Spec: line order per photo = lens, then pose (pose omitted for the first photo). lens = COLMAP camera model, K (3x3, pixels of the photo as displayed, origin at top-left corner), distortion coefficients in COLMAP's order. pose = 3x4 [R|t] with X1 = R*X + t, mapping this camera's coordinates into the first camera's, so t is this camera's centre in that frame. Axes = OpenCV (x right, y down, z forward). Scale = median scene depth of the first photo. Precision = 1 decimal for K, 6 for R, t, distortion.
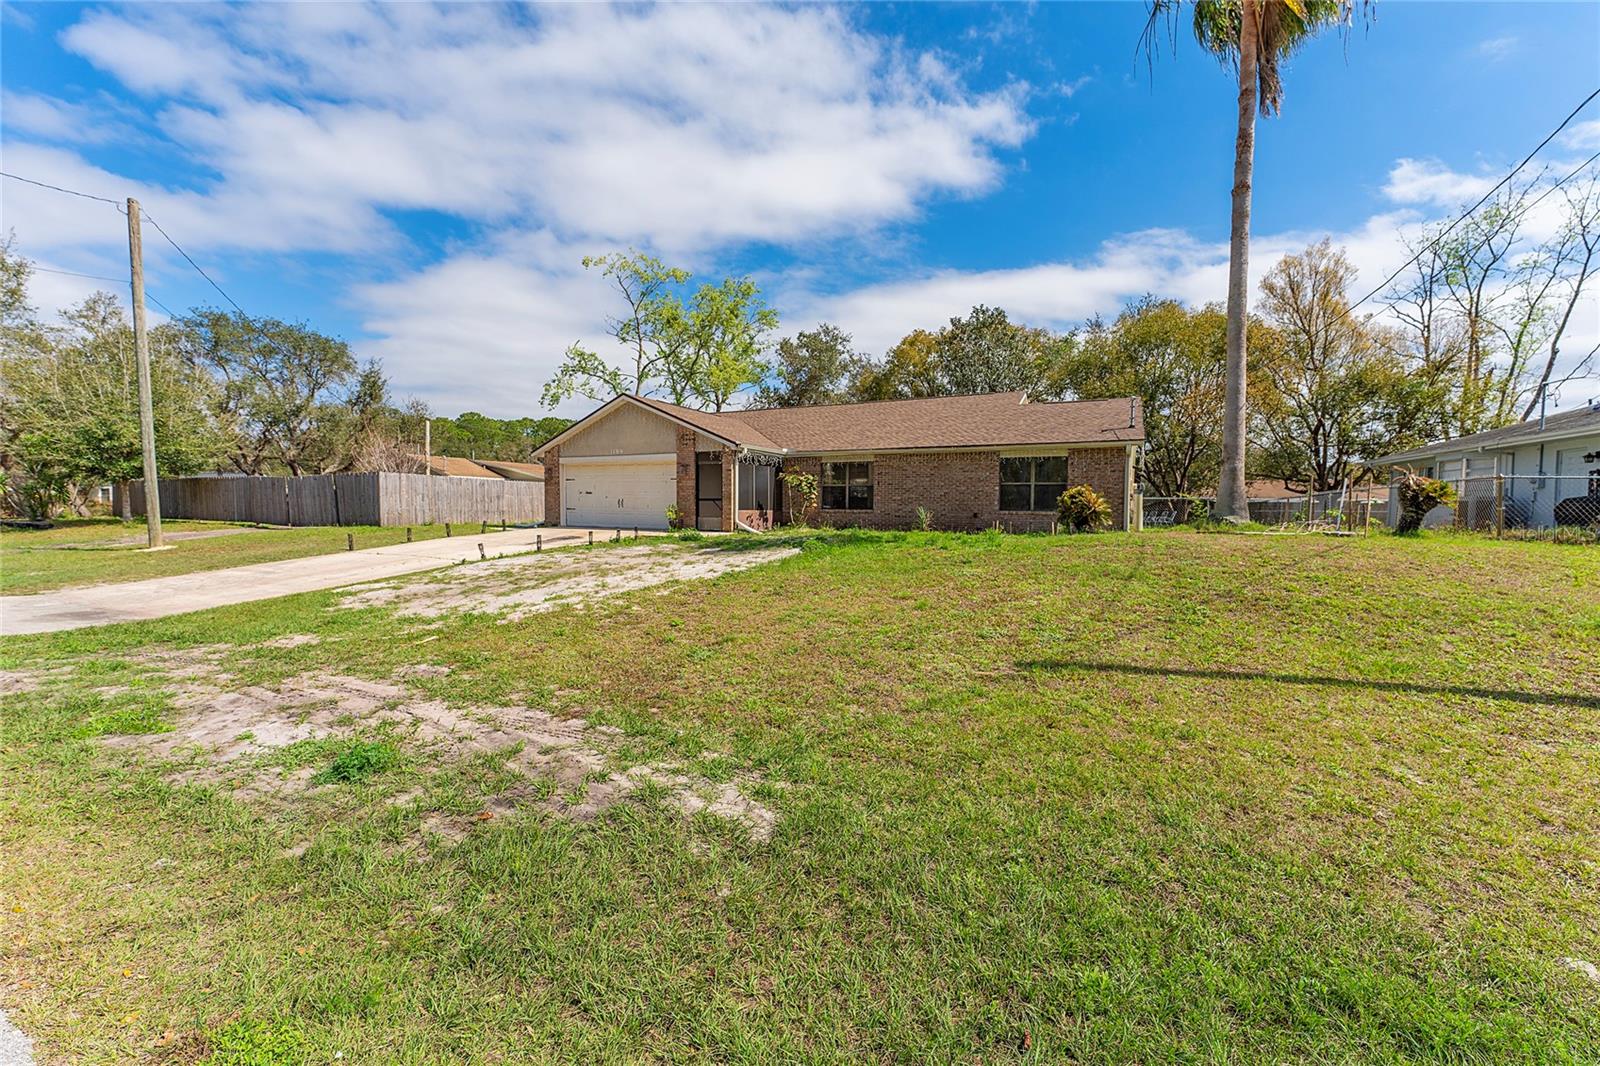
lens RADIAL K [[640.9, 0, 800.6], [0, 640.9, 532.6], [0, 0, 1]] dist [-0.000401, -0.000368]
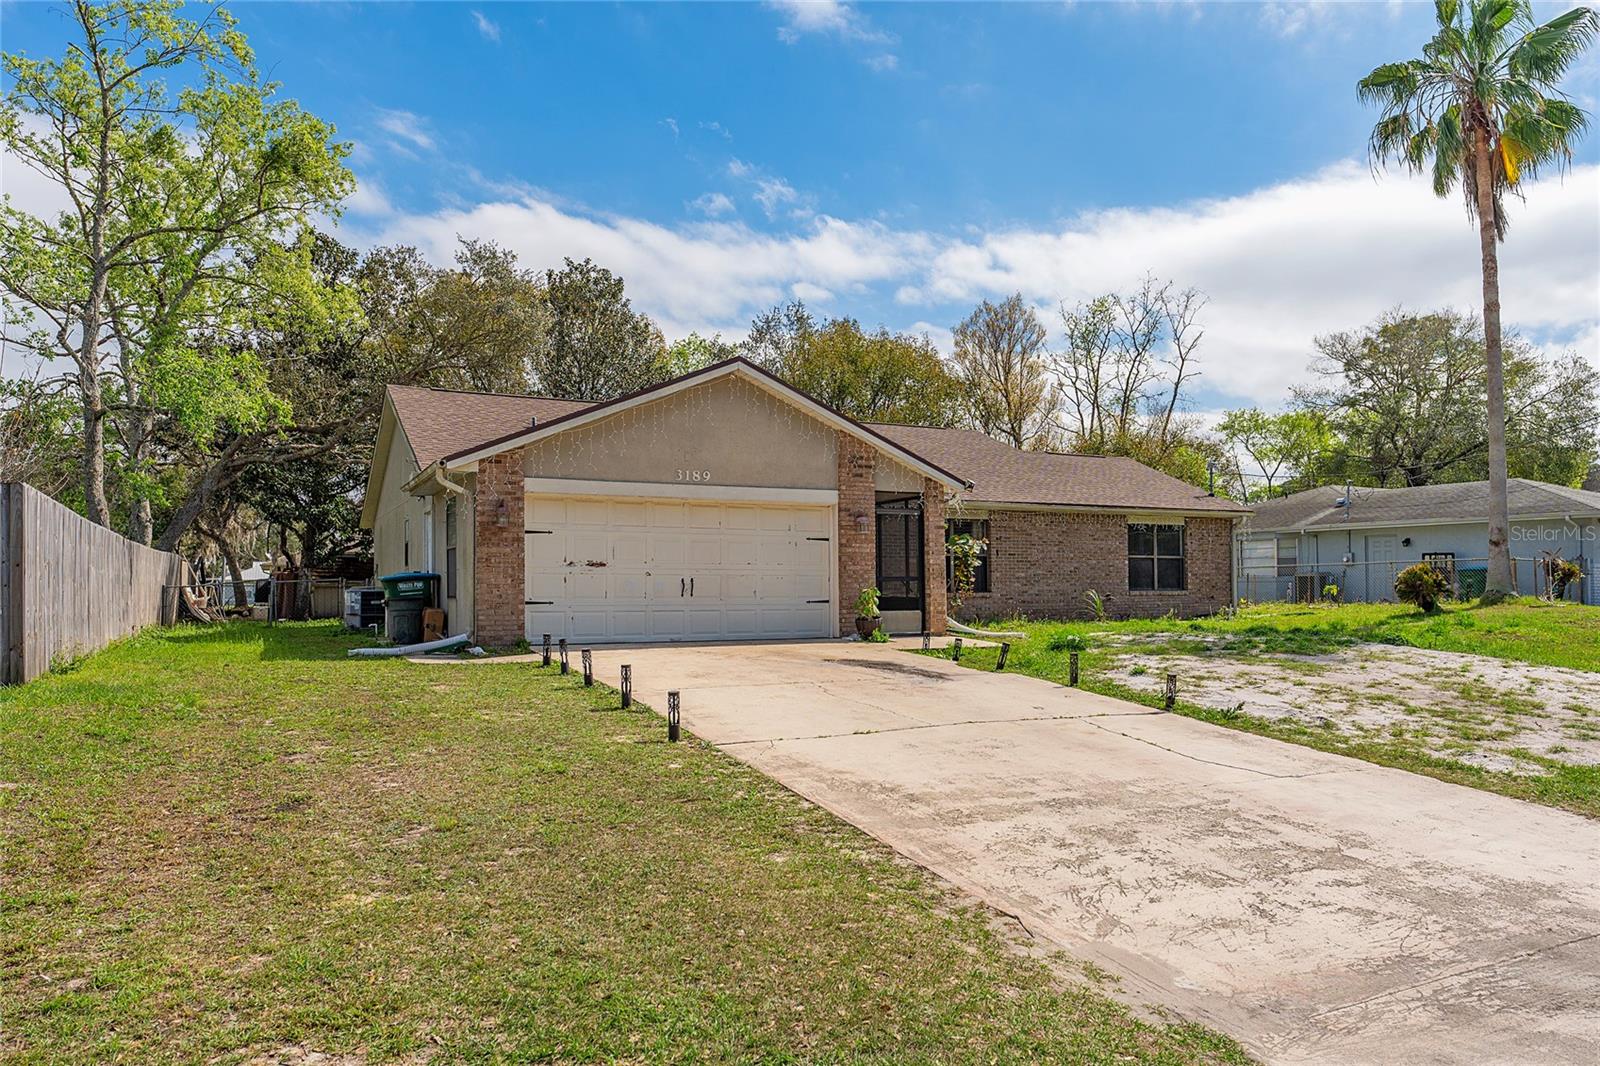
lens RADIAL K [[1038.5, 0, 800.2], [0, 1038.5, 539.3], [0, 0, 1]] dist [-0.000751, -0.000139]
pose [[0.614966, 0.022755, 0.788225, -0.881277], [0.037278, 0.997627, -0.057884, -0.037589], [-0.787672, 0.064980, 0.612659, 0.521740]]
